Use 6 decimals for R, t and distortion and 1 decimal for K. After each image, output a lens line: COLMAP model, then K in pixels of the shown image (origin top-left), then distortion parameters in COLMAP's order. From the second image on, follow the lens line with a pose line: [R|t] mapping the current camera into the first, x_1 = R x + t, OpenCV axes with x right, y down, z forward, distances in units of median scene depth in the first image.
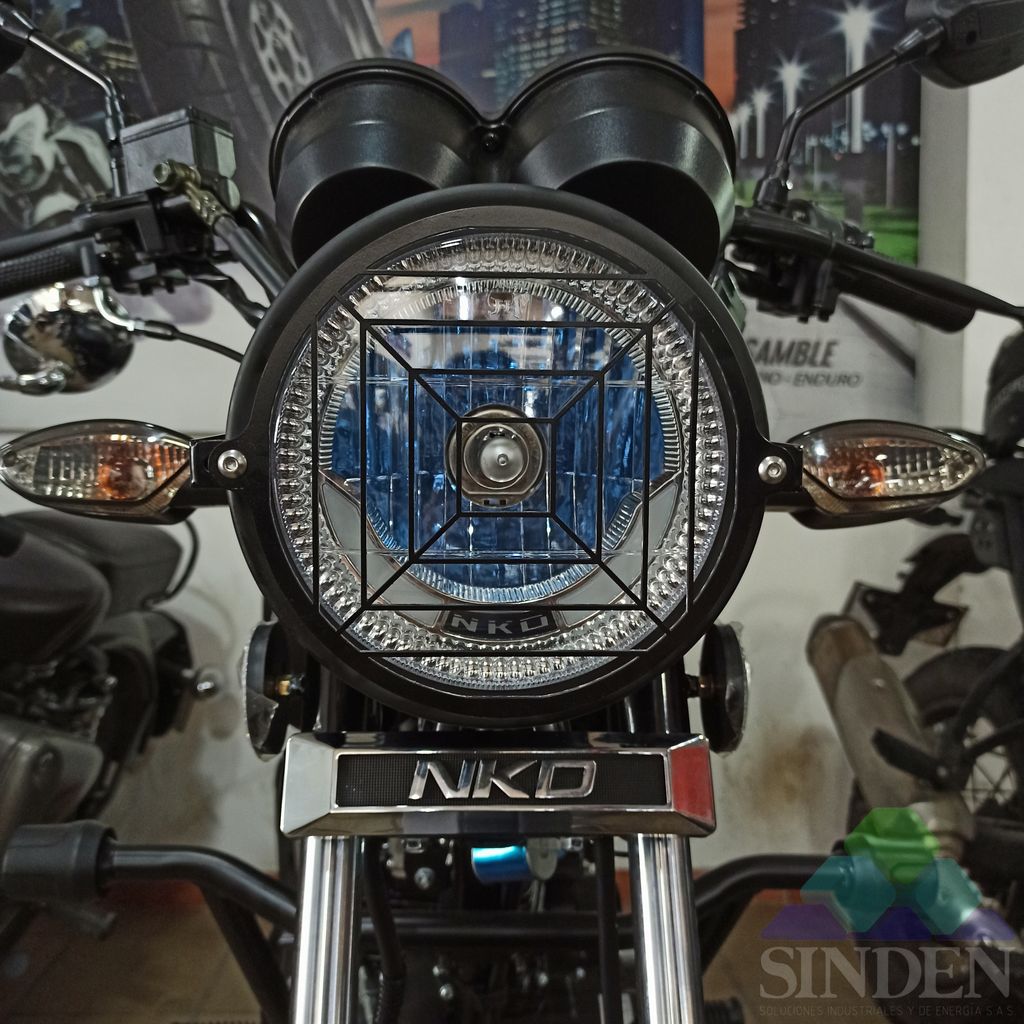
lens RADIAL K [[1024.5, 0, 524.4], [0, 1024.5, 521.1], [0, 0, 1]] dist [0.030347, -0.058366]
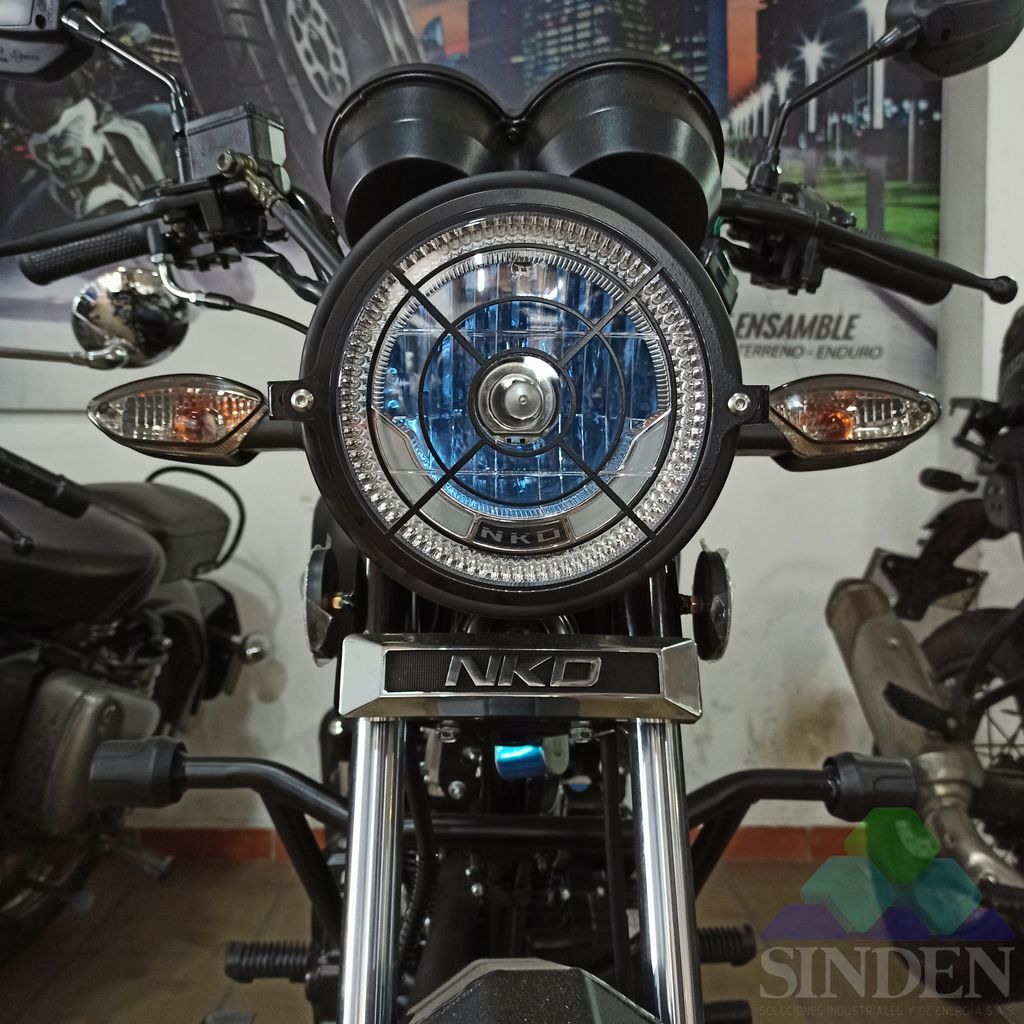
lens RADIAL K [[1024.5, 0, 524.4], [0, 1024.5, 521.1], [0, 0, 1]] dist [0.030347, -0.058366]
pose [[0.999350, -0.007286, -0.035303, 0.007840], [0.007865, 0.999836, 0.016296, 0.014344], [0.035178, -0.016563, 0.999244, -0.048607]]
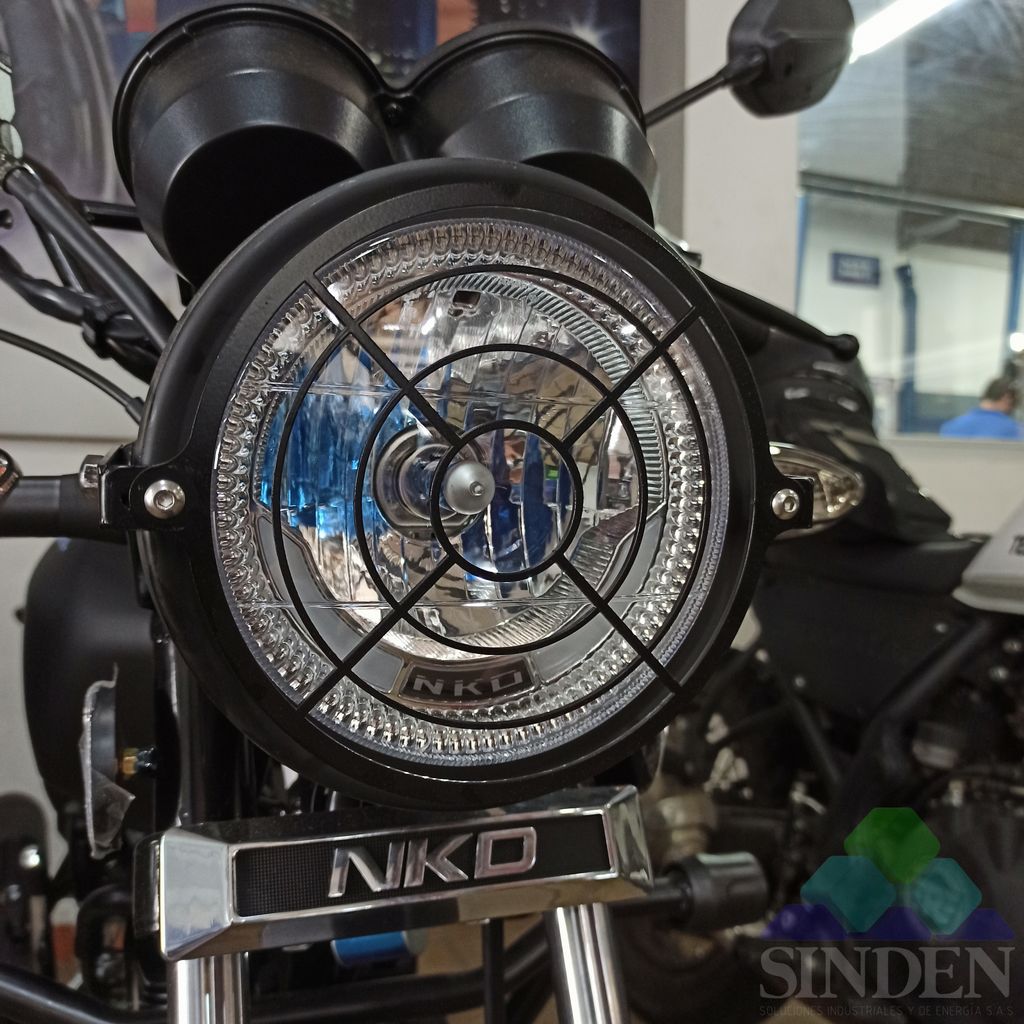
lens RADIAL K [[1017.8, 0, 516.4], [0, 1017.8, 511.9], [0, 0, 1]] dist [0.107083, -0.151242]
pose [[0.959957, -0.005556, 0.280093, -0.045934], [0.008397, 0.999925, -0.008944, -0.006957], [-0.280022, 0.010937, 0.959931, 0.037332]]
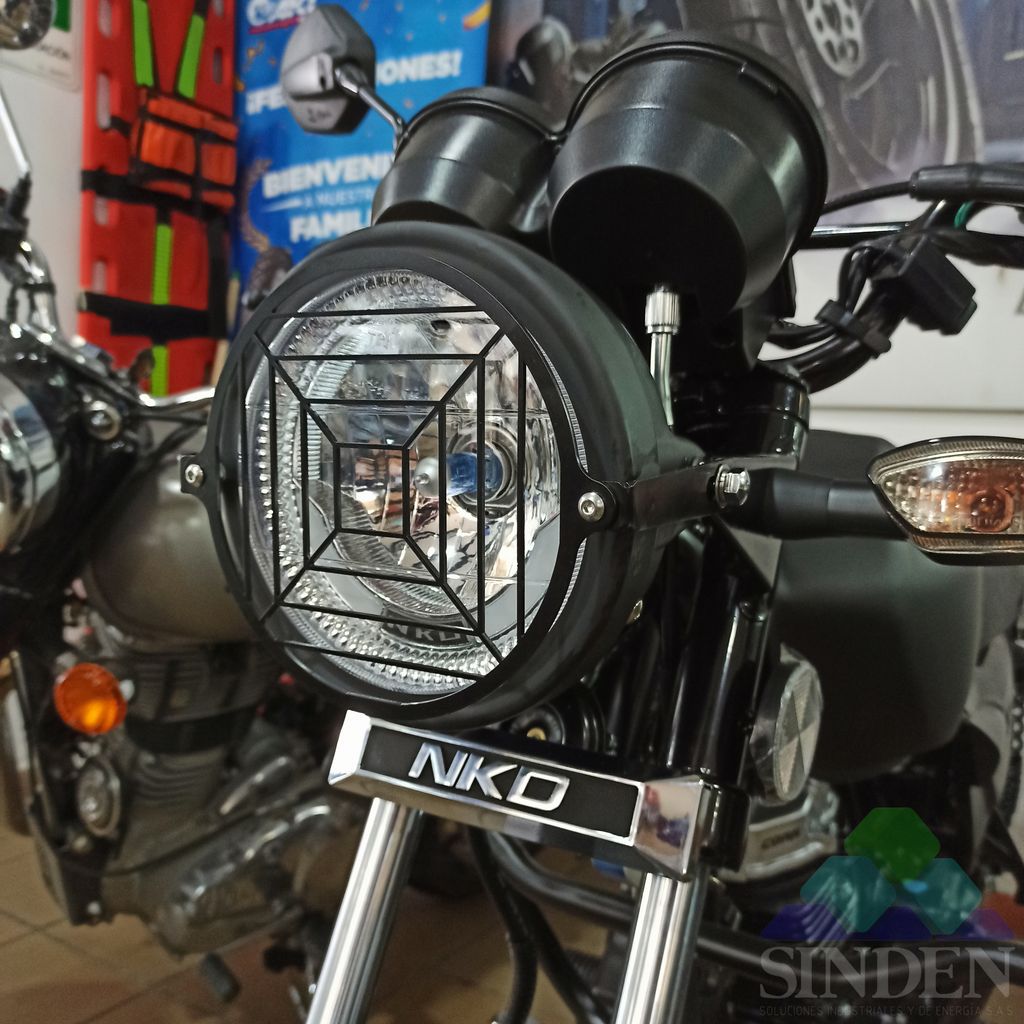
lens RADIAL K [[1024.5, 0, 524.4], [0, 1024.5, 521.1], [0, 0, 1]] dist [0.030347, -0.058366]
pose [[0.814197, 0.065038, -0.576934, 0.150500], [-0.041331, 0.997678, 0.054141, -0.016653], [0.579116, -0.020237, 0.814994, 0.039850]]
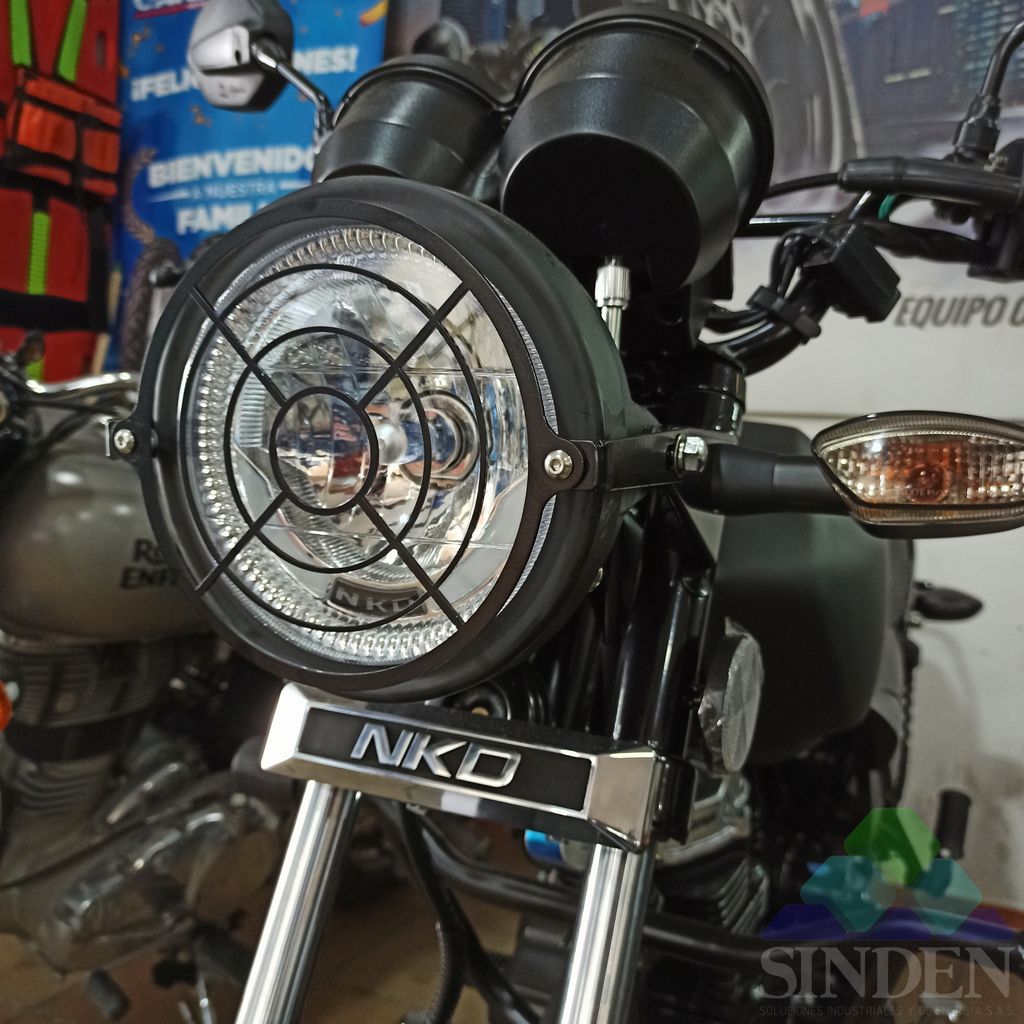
lens RADIAL K [[1024.5, 0, 524.4], [0, 1024.5, 521.1], [0, 0, 1]] dist [0.030347, -0.058366]
pose [[0.873911, 0.063395, -0.481934, 0.135386], [-0.049953, 0.997922, 0.040689, -0.006919], [0.483512, -0.011484, 0.875263, 0.033819]]
